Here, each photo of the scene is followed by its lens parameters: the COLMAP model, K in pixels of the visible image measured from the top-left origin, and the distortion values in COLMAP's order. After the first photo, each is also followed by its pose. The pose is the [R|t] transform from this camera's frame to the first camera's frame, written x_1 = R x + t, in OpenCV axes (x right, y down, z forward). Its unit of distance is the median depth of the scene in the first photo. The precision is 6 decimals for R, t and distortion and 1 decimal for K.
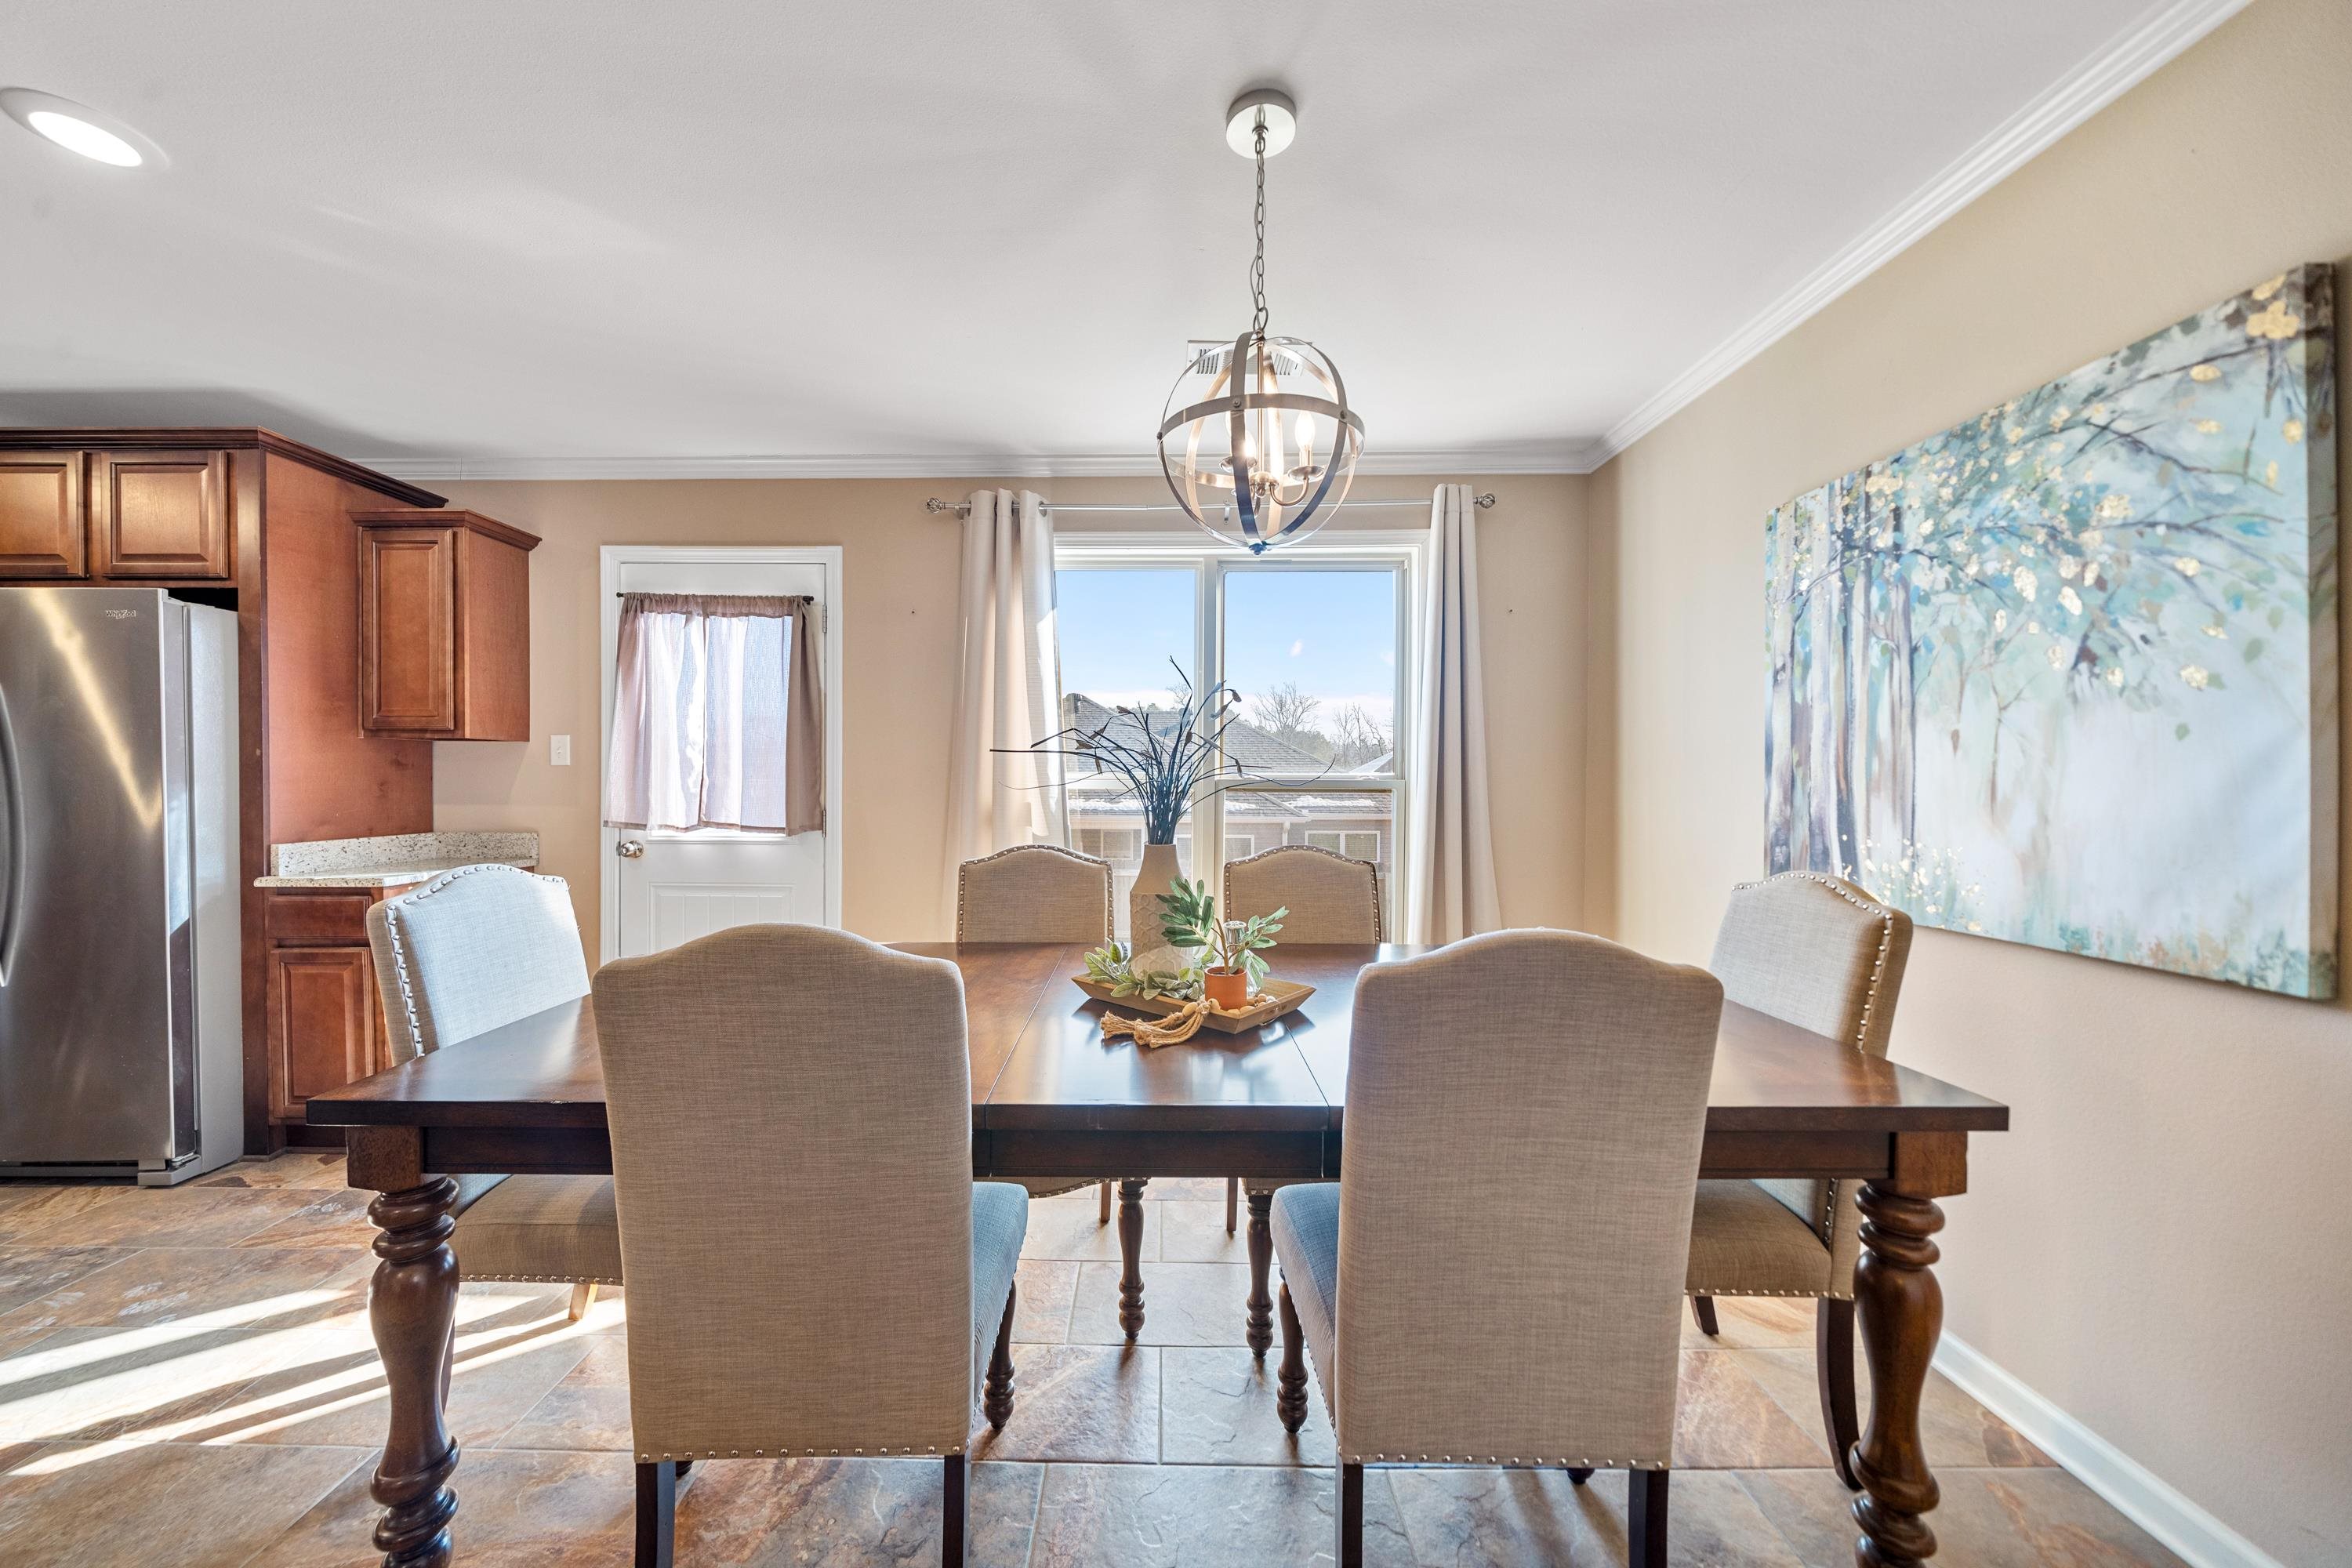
lens RADIAL K [[811.7, 0, 1145.5], [0, 811.7, 787.4], [0, 0, 1]] dist [-0.000504, -0.000105]
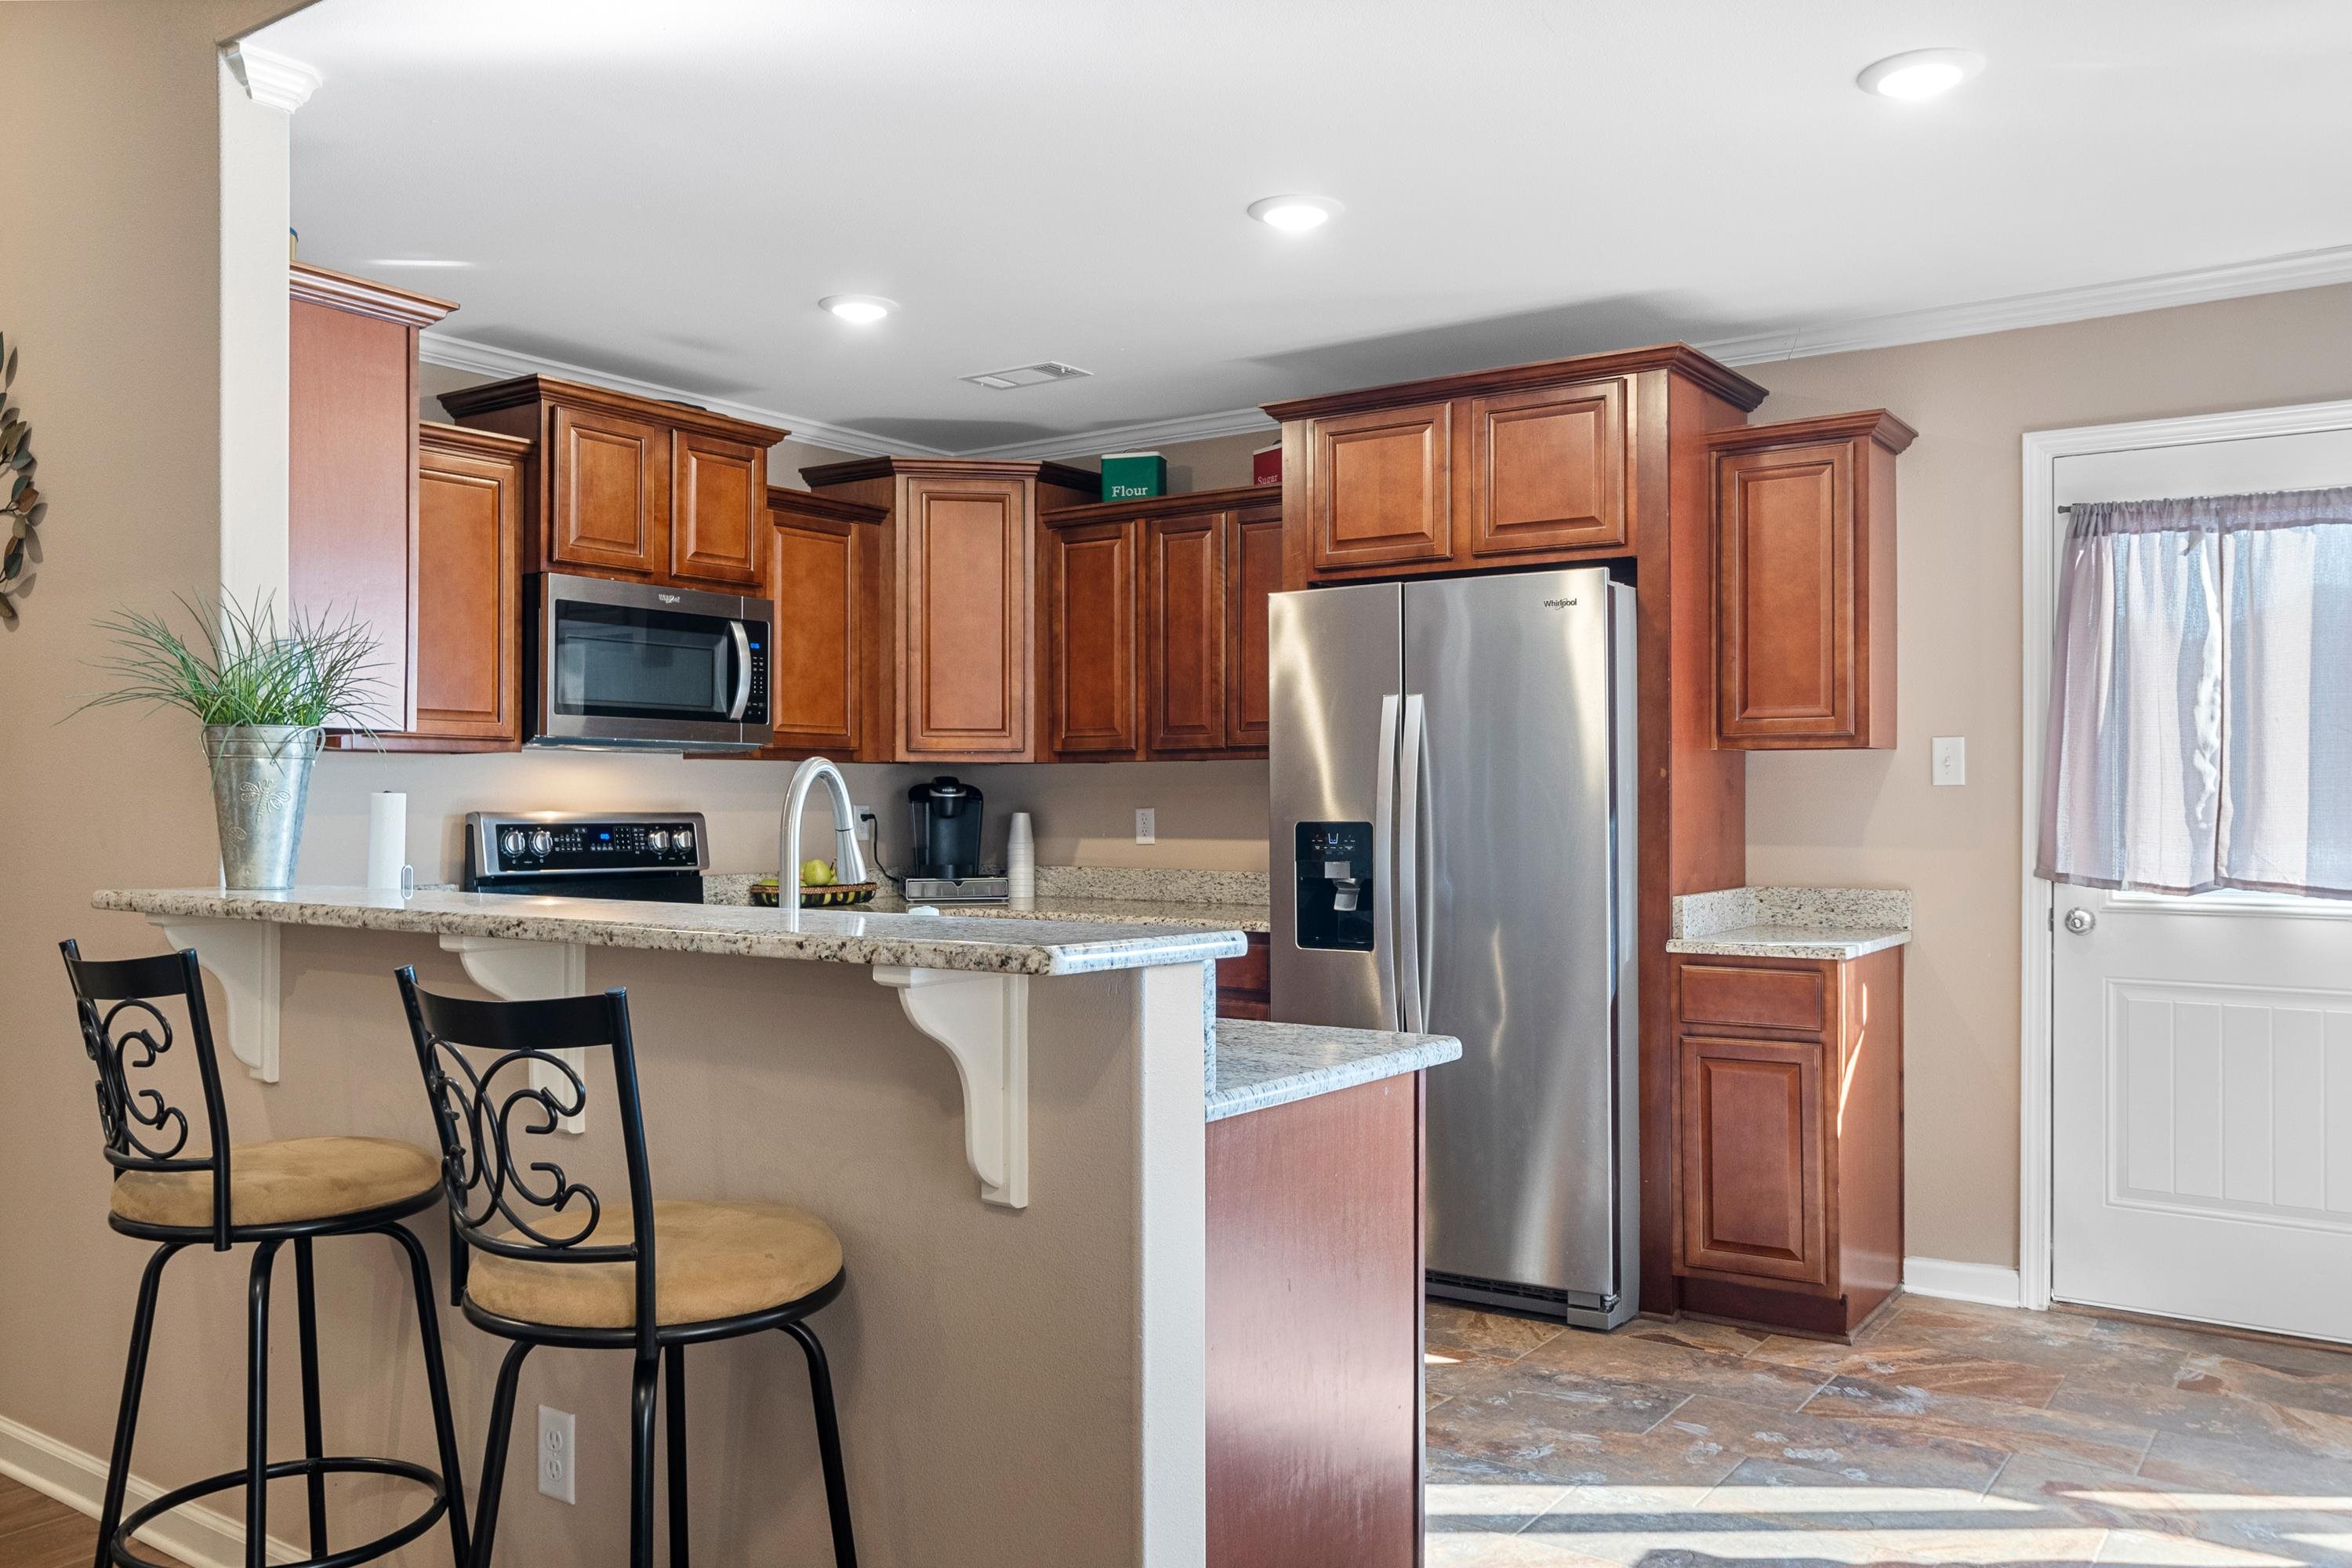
lens RADIAL K [[1828.0, 0, 1176.0], [0, 1828.0, 784.0], [0, 0, 1]] dist [0.003869, 0.004415]
pose [[0.824922, -0.008720, -0.565179, -0.725505], [-0.001489, 0.999844, -0.017599, -0.003577], [0.565244, 0.015360, 0.824781, -0.920435]]
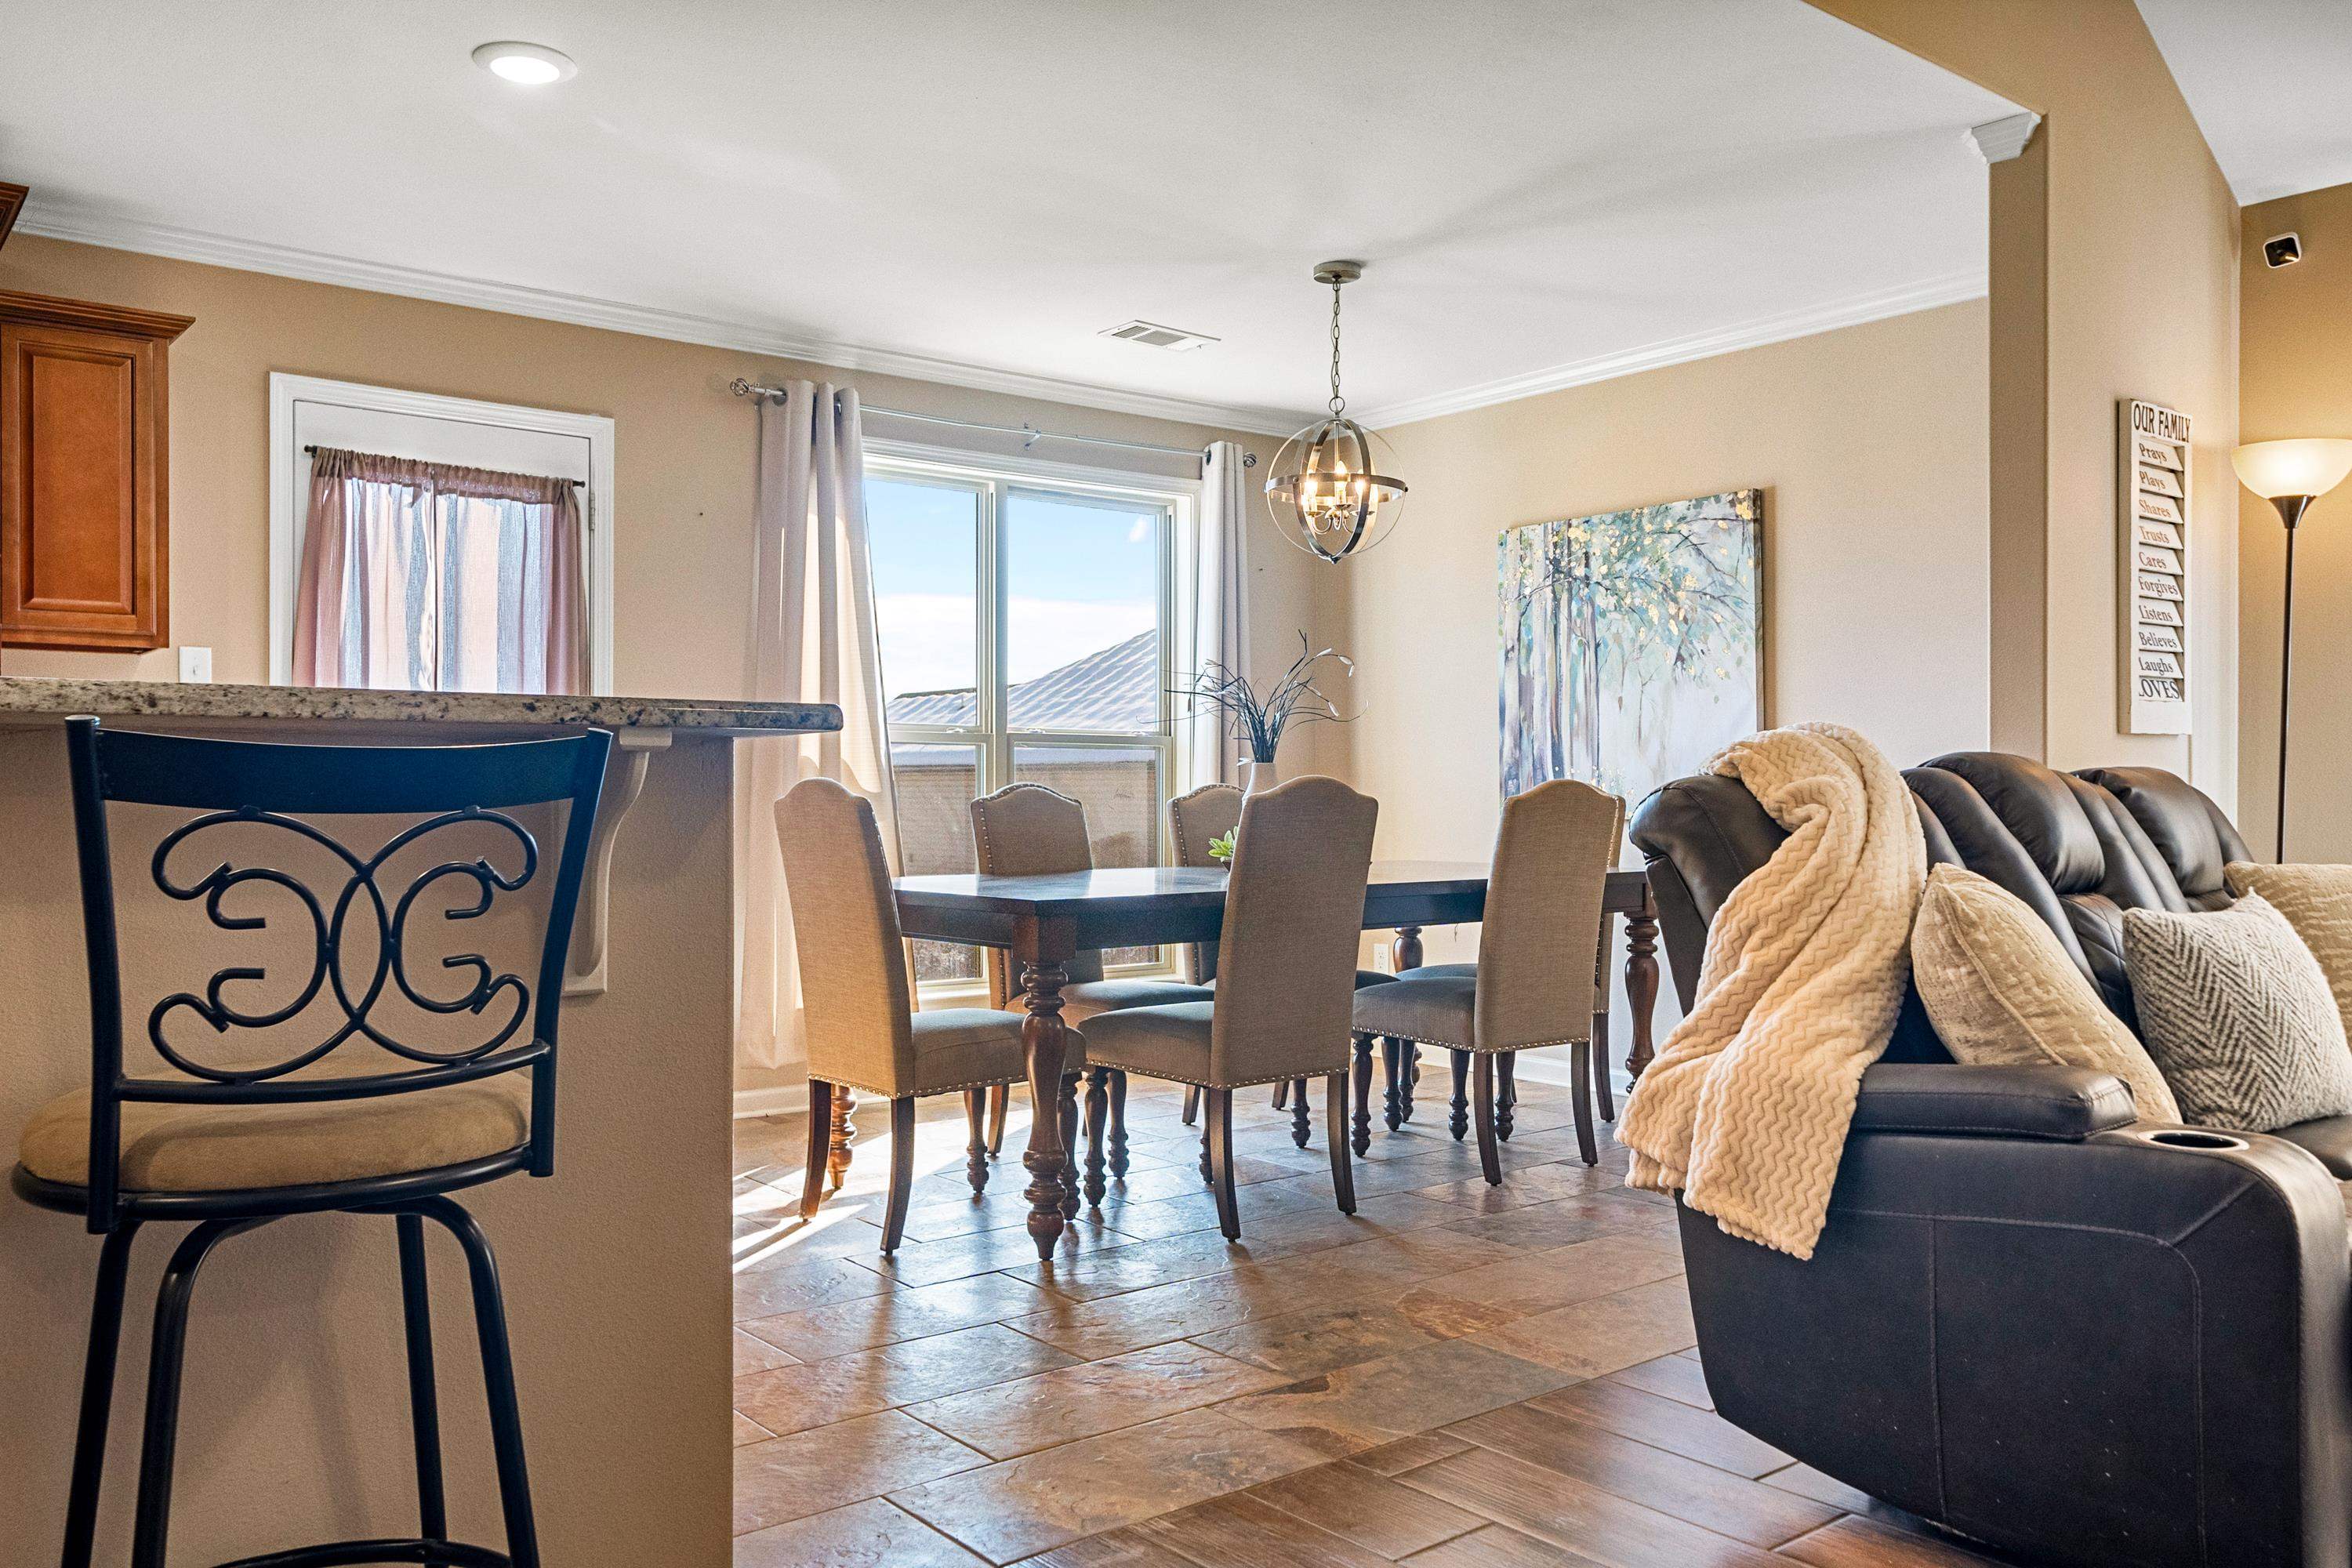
lens RADIAL K [[1788.0, 0, 1127.8], [0, 1788.0, 808.1], [0, 0, 1]] dist [-0.003157, -0.001734]
pose [[0.779236, -0.008609, 0.626671, -1.835234], [0.009432, 0.999954, 0.002009, 0.123677], [-0.626659, 0.004345, 0.779281, -1.069961]]
